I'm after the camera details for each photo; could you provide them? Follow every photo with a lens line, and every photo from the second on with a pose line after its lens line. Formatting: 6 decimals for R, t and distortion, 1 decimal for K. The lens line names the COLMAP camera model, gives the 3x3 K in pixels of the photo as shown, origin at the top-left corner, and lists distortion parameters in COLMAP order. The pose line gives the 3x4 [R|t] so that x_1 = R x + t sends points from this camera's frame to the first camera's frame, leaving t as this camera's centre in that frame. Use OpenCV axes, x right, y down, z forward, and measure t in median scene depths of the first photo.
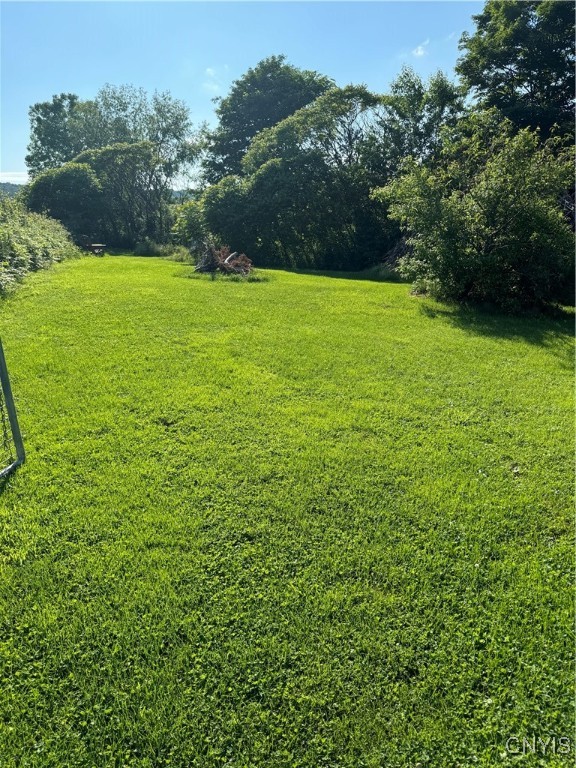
lens RADIAL K [[548.1, 0, 289.2], [0, 548.1, 386.4], [0, 0, 1]] dist [0.051918, -0.069823]
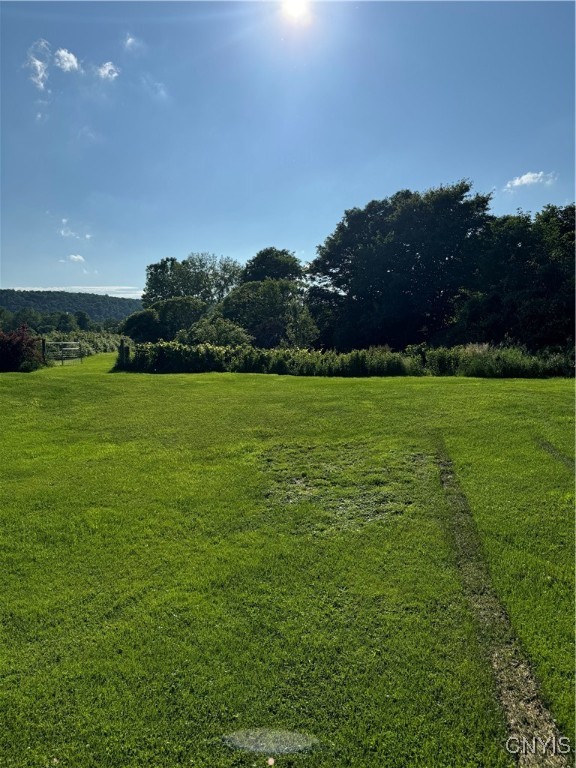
lens RADIAL K [[548.1, 0, 289.2], [0, 548.1, 386.4], [0, 0, 1]] dist [0.051918, -0.069823]
pose [[0.980237, 0.013908, -0.197335, 0.253393], [-0.050952, 0.981620, -0.183916, 0.108705], [0.191150, 0.190336, 0.962930, -0.389952]]
